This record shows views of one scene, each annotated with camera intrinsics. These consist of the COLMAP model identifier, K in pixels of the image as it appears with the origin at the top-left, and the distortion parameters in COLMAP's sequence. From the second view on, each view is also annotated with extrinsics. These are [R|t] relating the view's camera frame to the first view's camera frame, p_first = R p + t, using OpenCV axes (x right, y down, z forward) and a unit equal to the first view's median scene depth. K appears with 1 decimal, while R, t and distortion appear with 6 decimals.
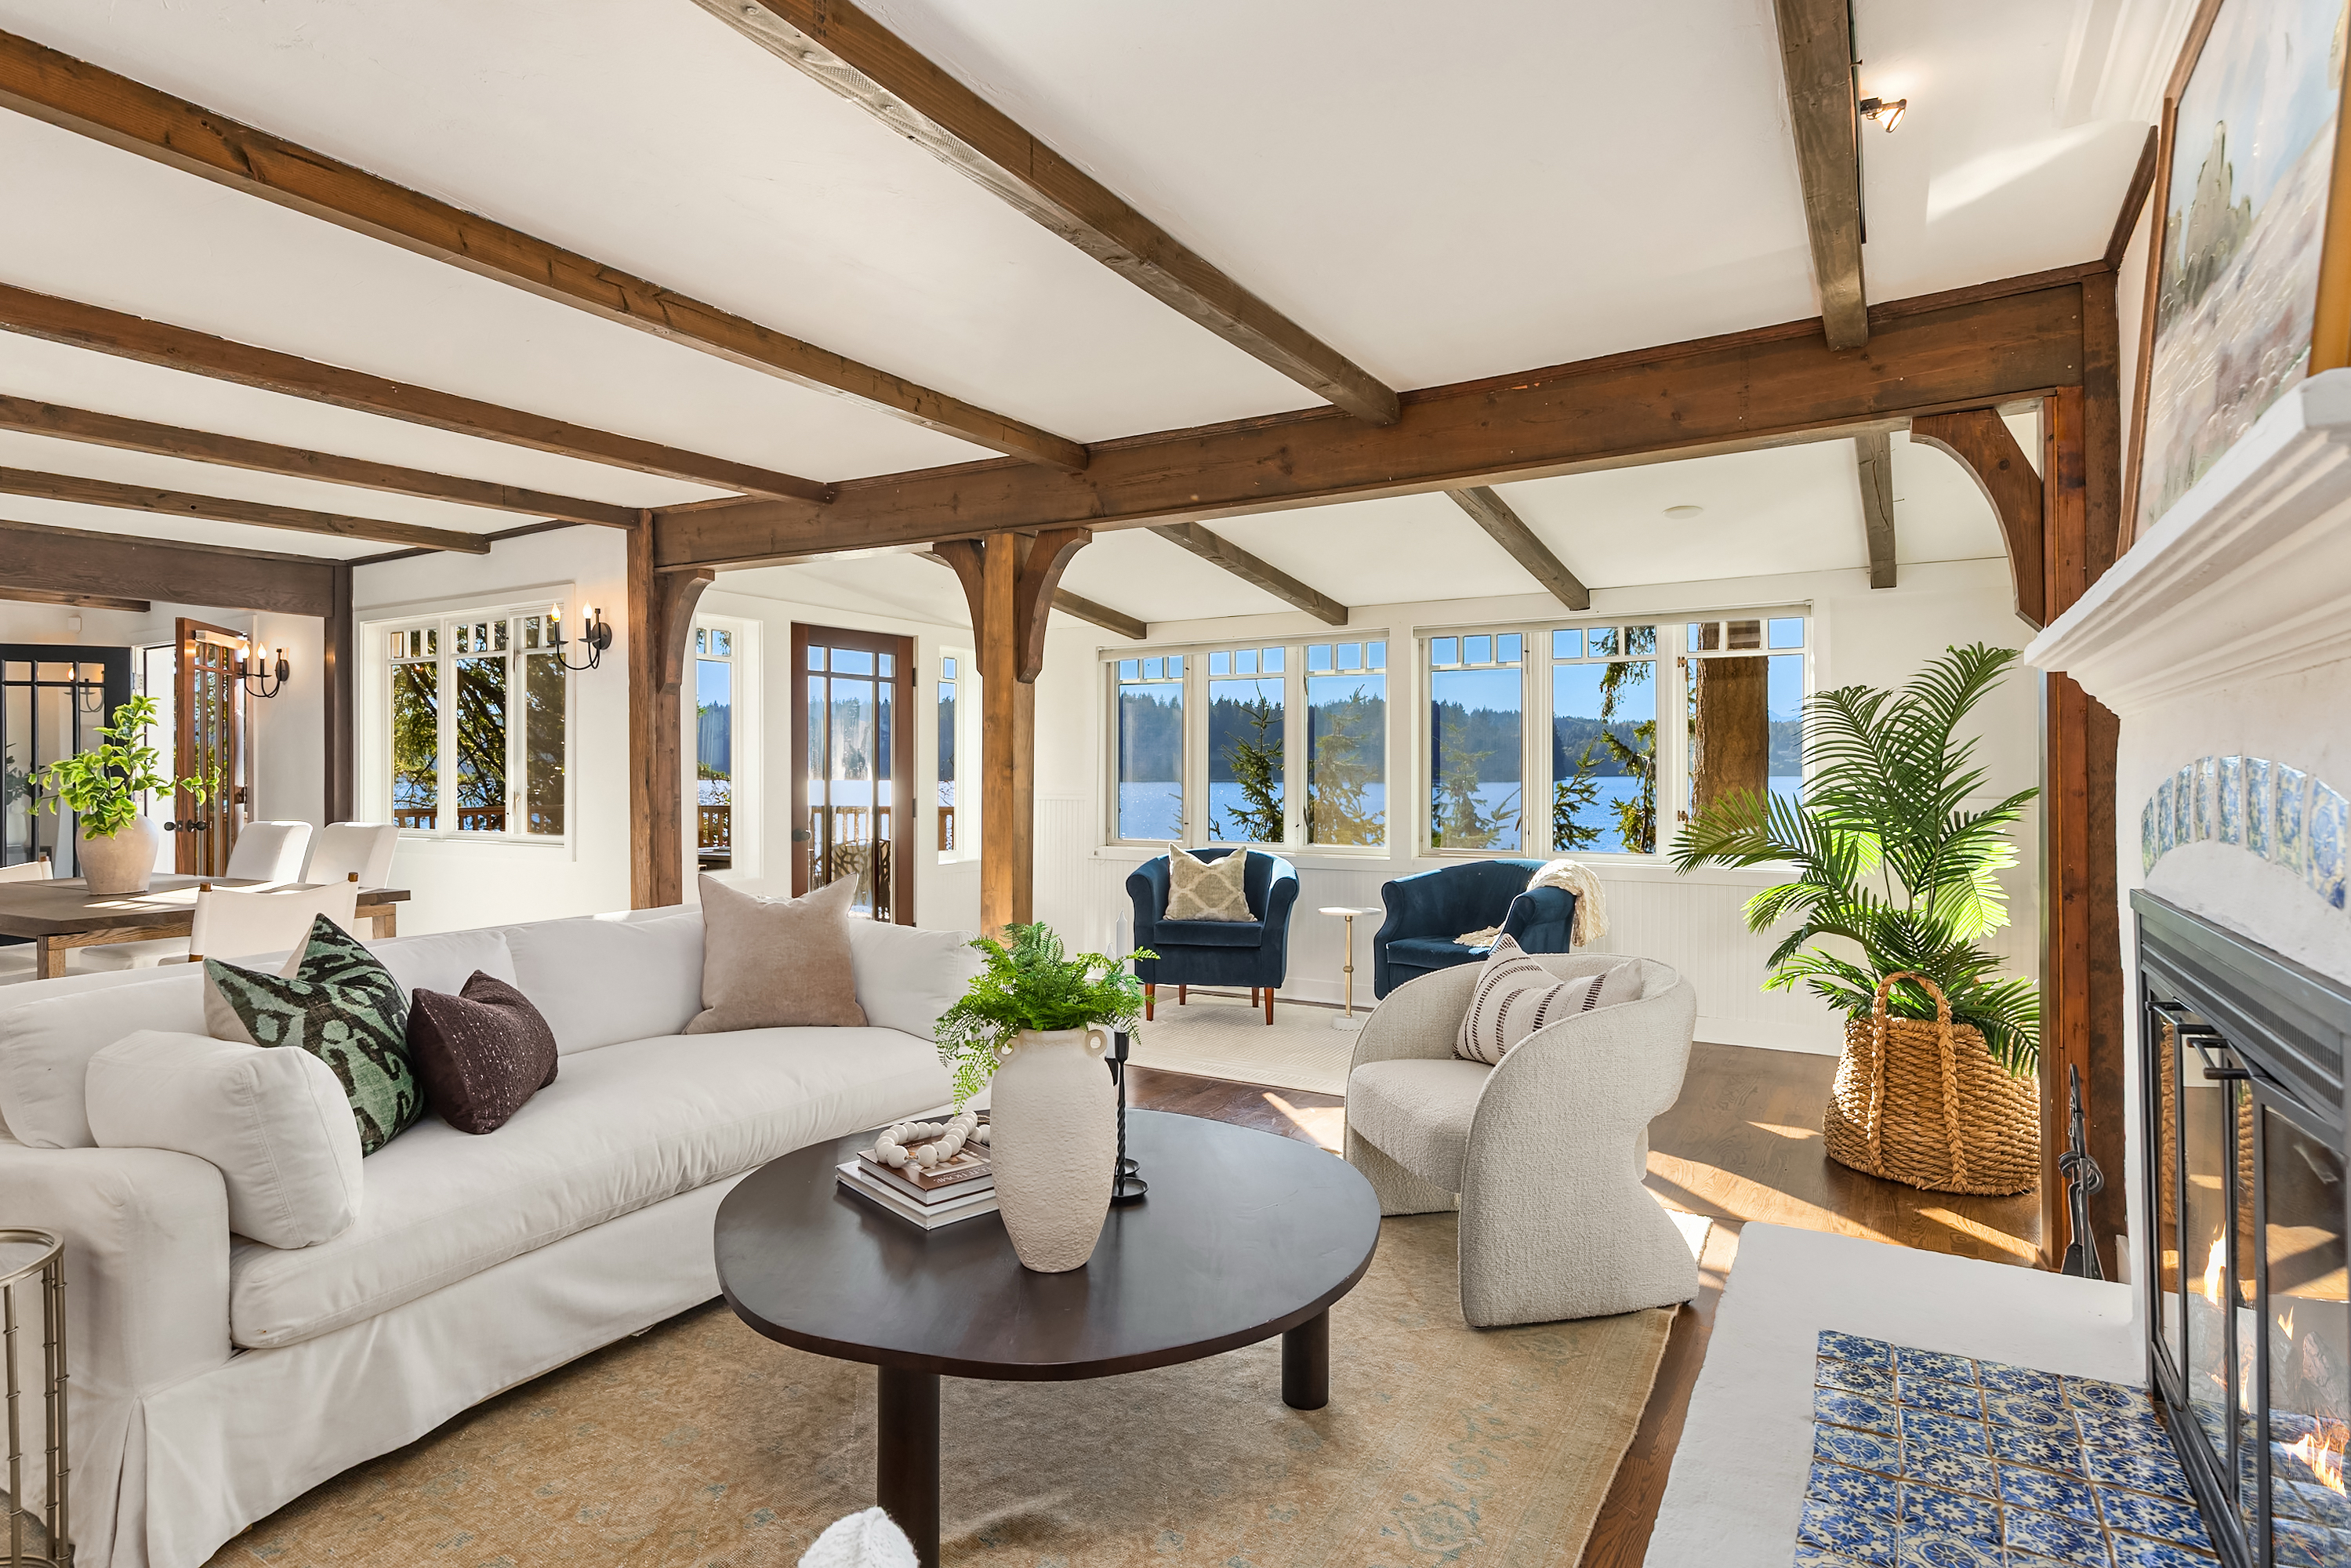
lens RADIAL K [[1264.7, 0, 1173.9], [0, 1264.7, 757.5], [0, 0, 1]] dist [0.002933, 0.001041]
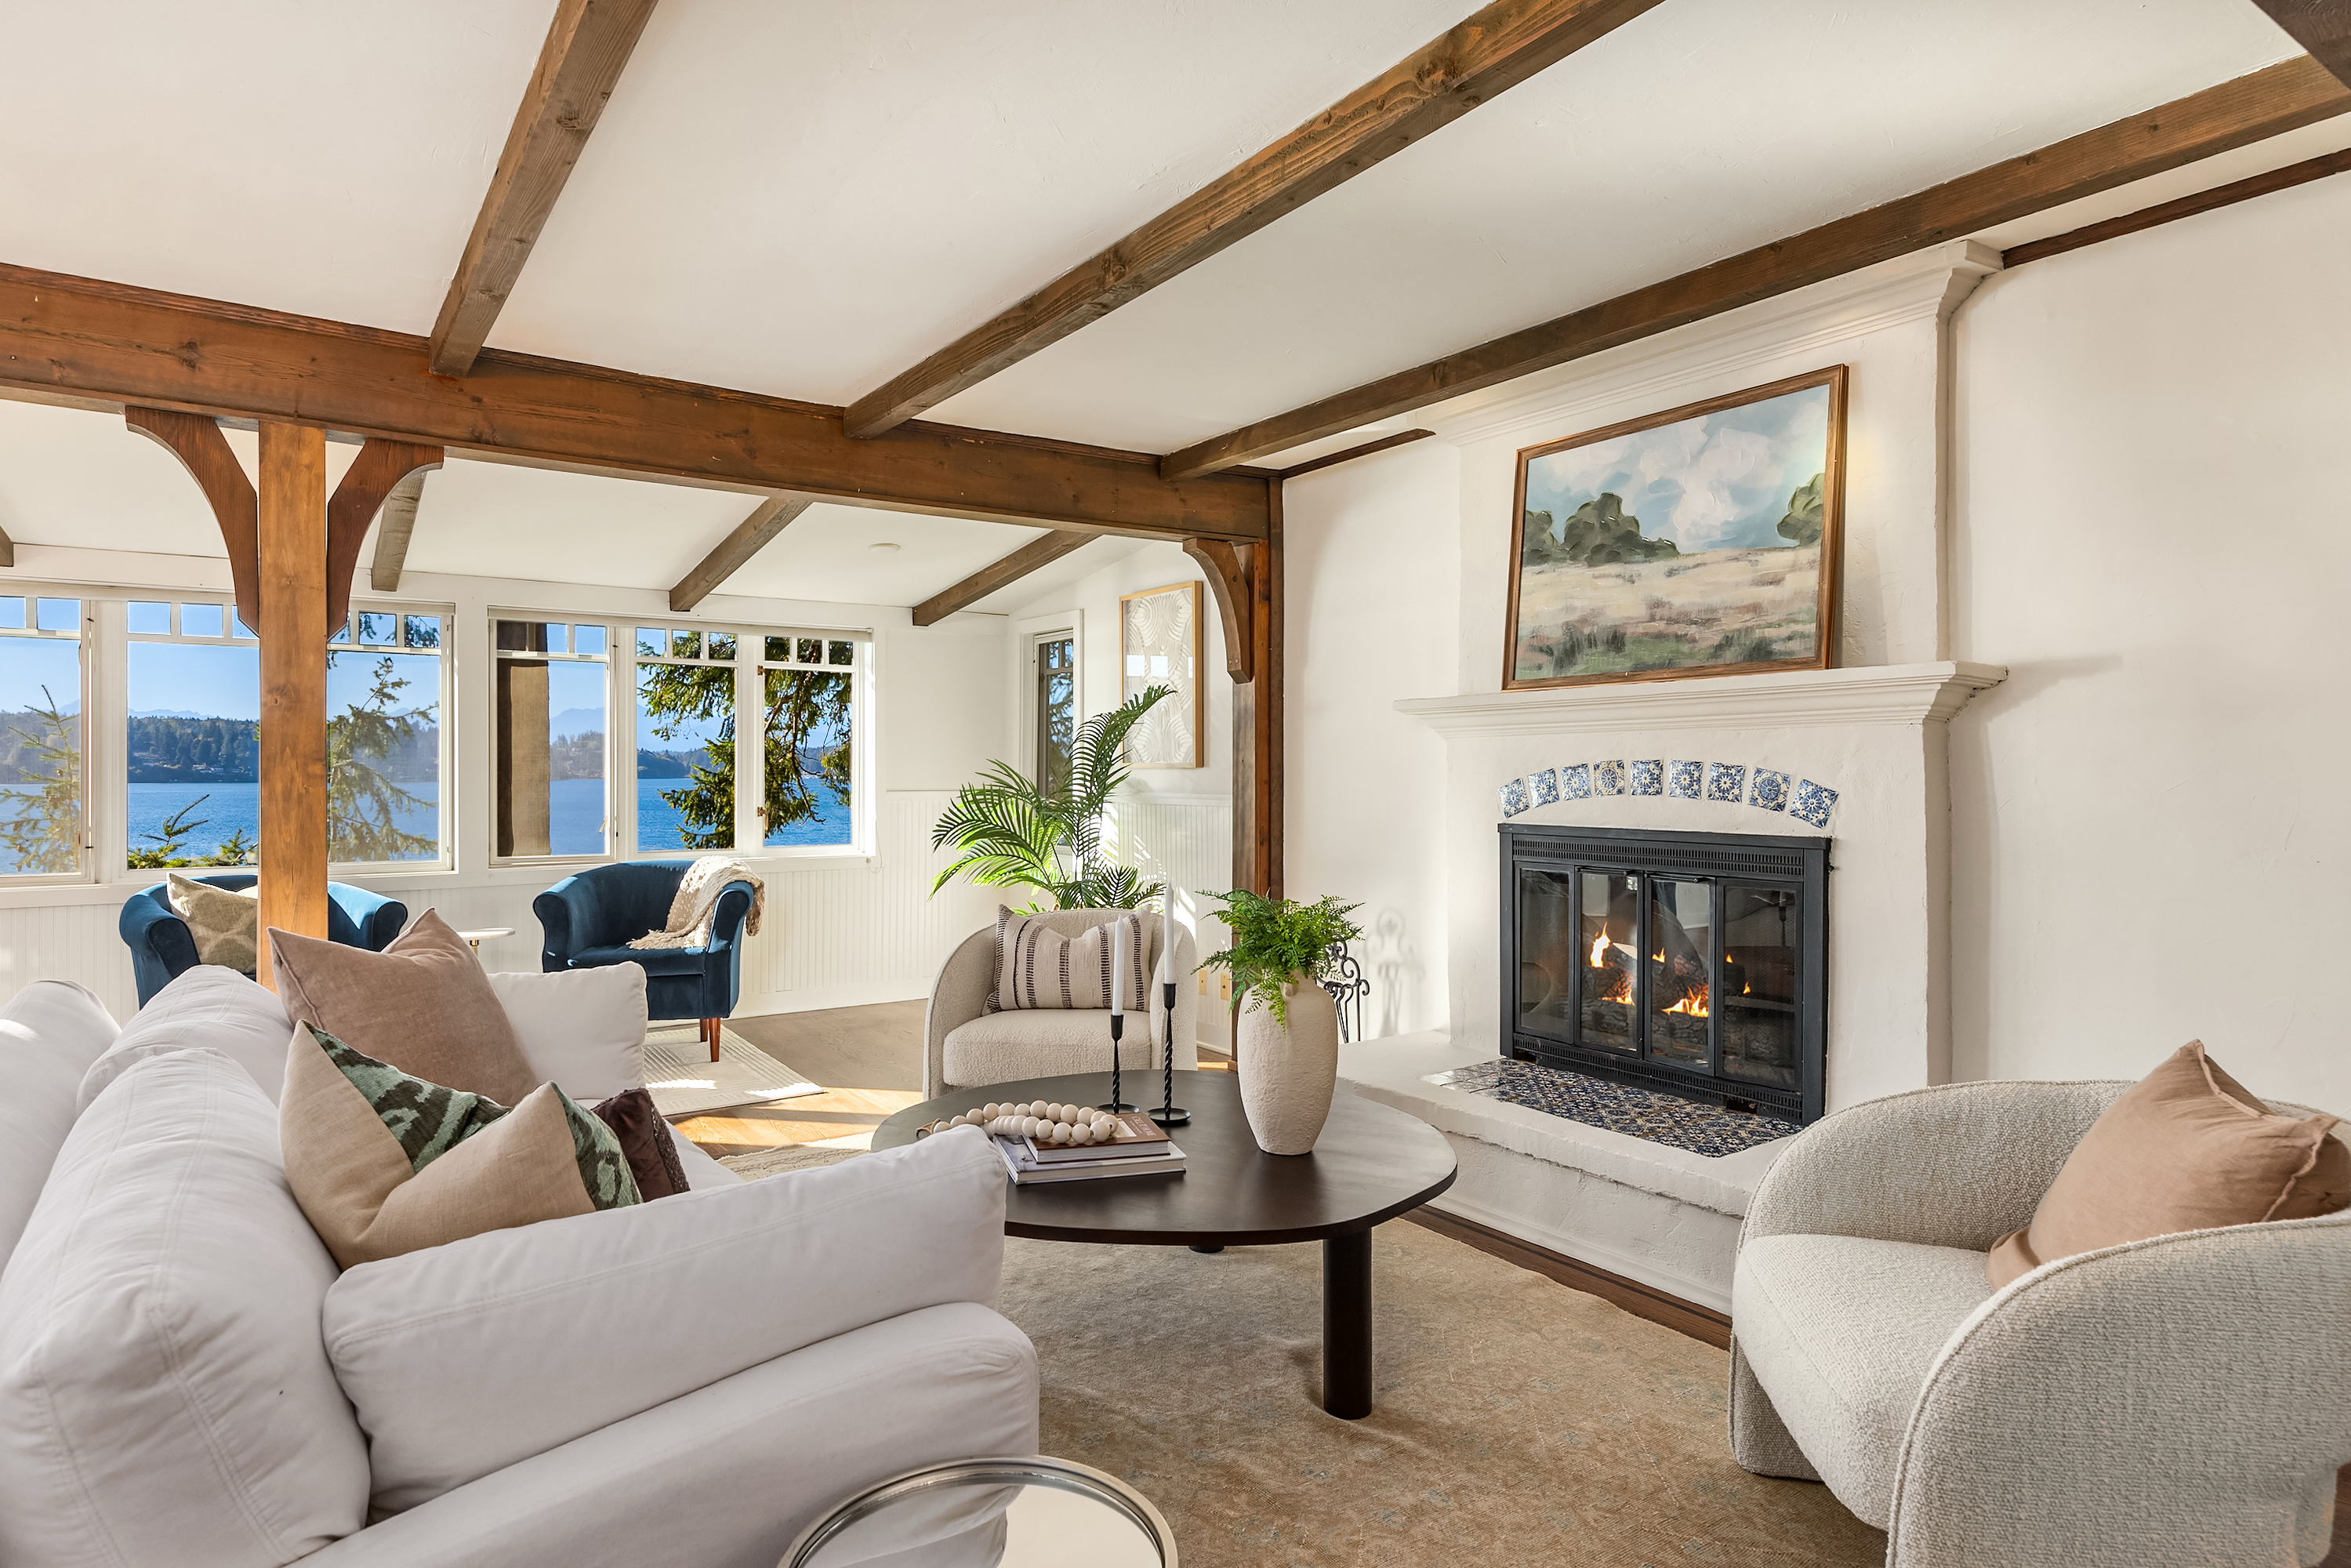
lens RADIAL K [[1297.3, 0, 1215.4], [0, 1297.3, 778.9], [0, 0, 1]] dist [0.001036, 0.000679]
pose [[0.387692, -0.003278, 0.921783, -0.616358], [-0.008493, 0.999939, 0.007128, 0.008387], [-0.921750, -0.010592, 0.387640, 0.263845]]
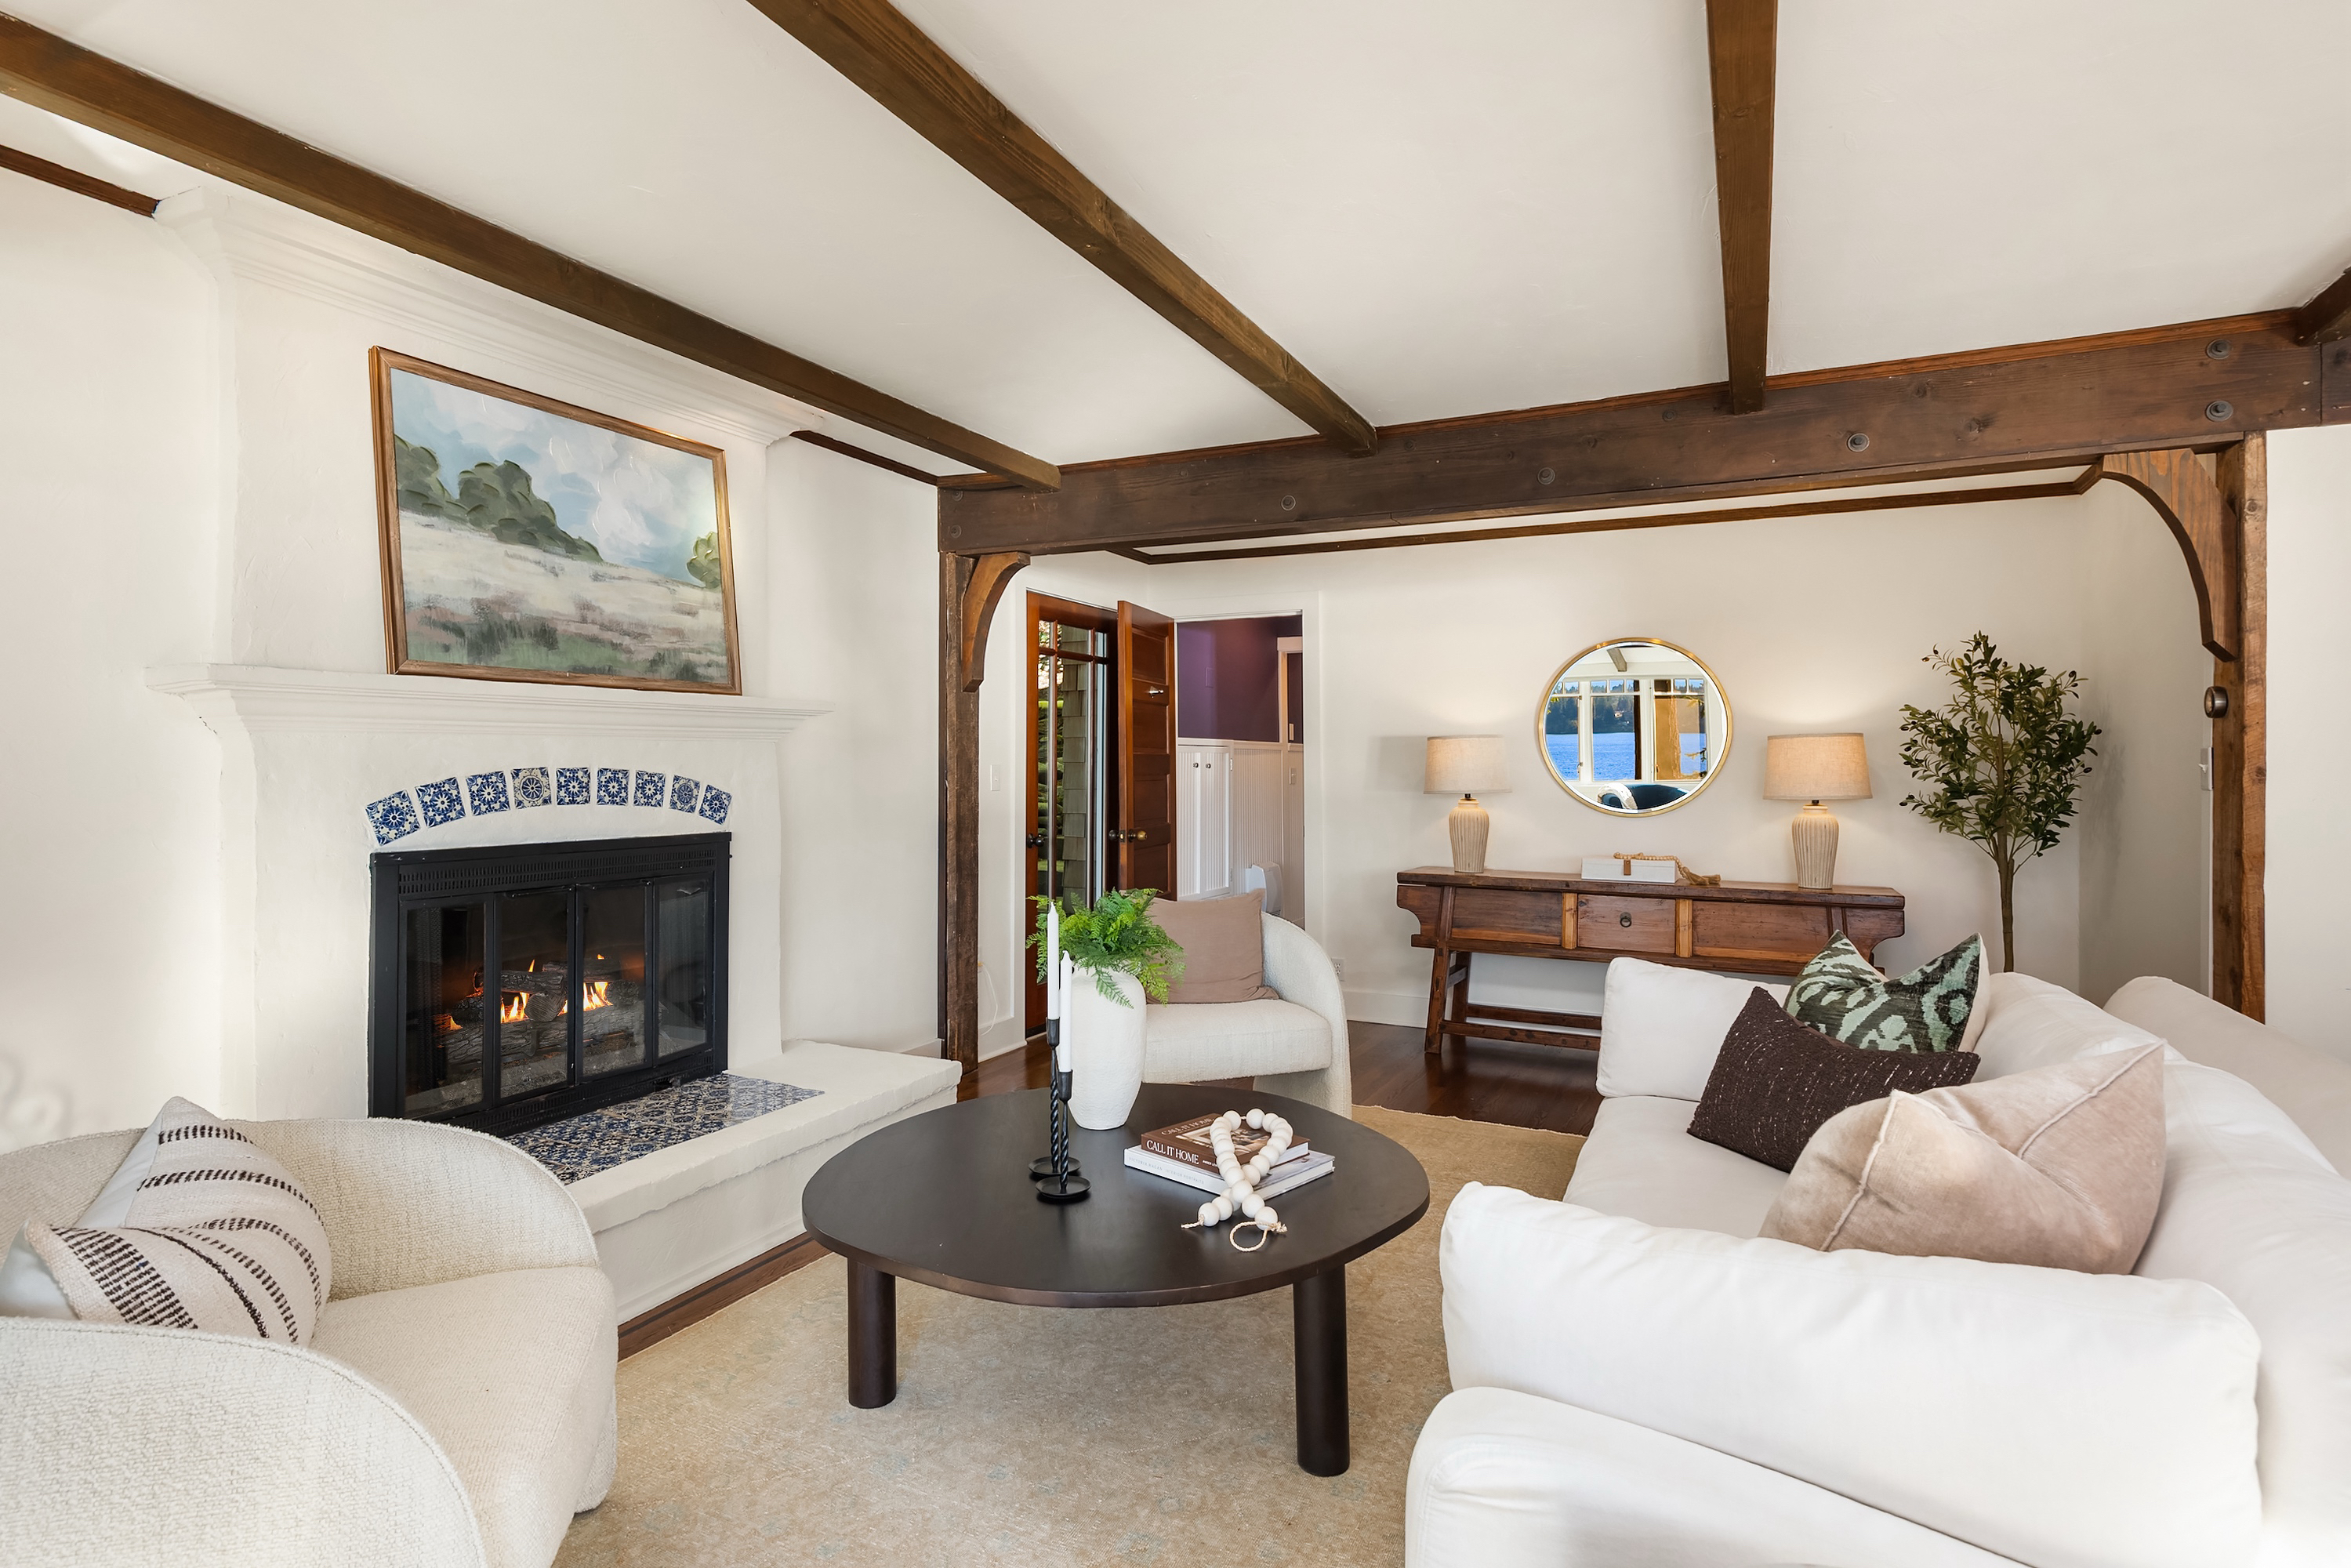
lens RADIAL K [[1174.2, 0, 1240.1], [0, 1174.2, 779.3], [0, 0, 1]] dist [0.002136, 0.000280]
pose [[-0.992050, 0.006765, -0.125660, -0.052717], [0.006768, 0.999977, 0.000405, 0.009537], [0.125660, -0.000448, -0.992073, 1.092875]]
